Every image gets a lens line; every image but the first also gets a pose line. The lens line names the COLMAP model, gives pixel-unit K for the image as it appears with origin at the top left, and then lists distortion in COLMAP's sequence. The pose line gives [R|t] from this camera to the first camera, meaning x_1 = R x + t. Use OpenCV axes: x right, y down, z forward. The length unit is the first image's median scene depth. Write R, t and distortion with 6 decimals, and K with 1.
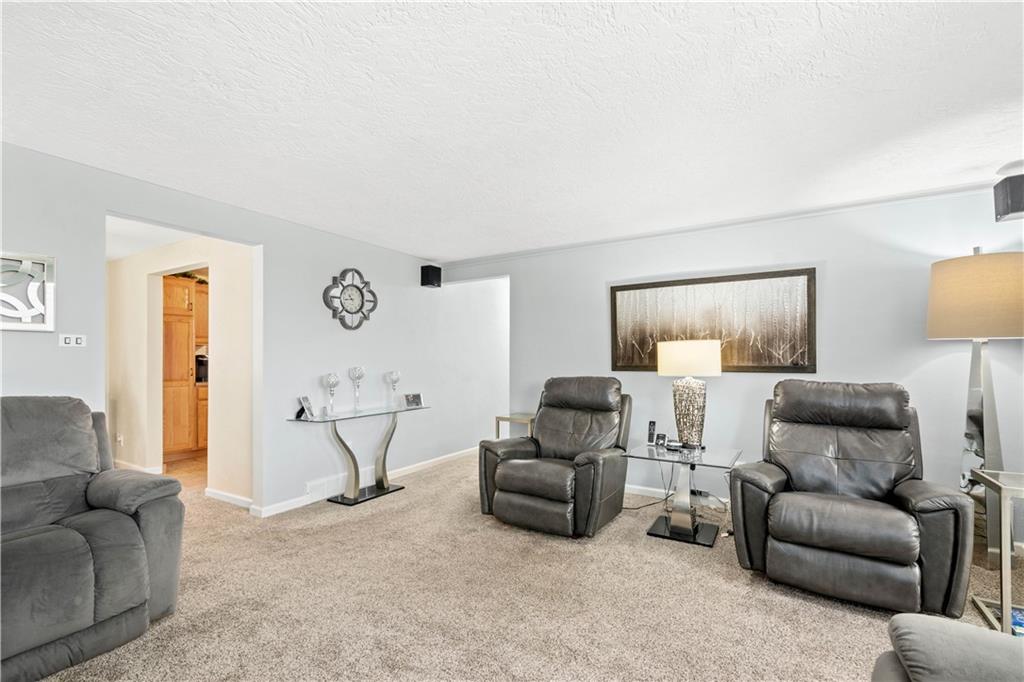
lens RADIAL K [[447.4, 0, 499.9], [0, 447.4, 362.5], [0, 0, 1]] dist [0.004160, 0.000062]
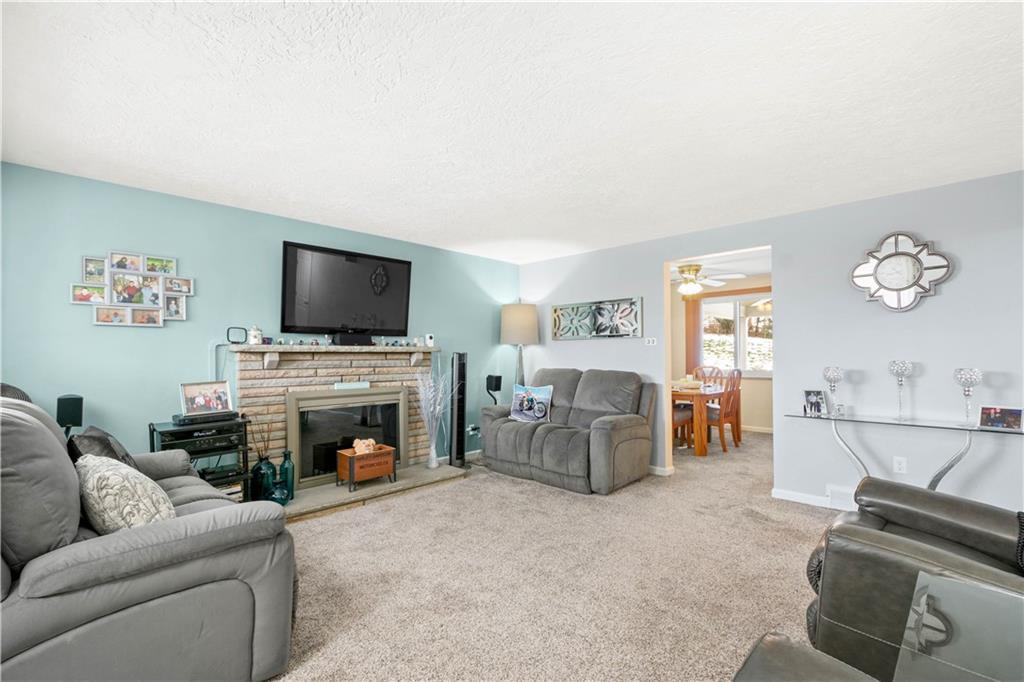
lens RADIAL K [[447.4, 0, 515.4], [0, 447.4, 339.1], [0, 0, 1]] dist [0.004160, 0.000062]
pose [[-0.194035, -0.025839, -0.980654, 0.563549], [-0.006028, 0.999666, -0.025147, -0.002374], [0.980976, 0.001032, -0.194126, 0.514958]]
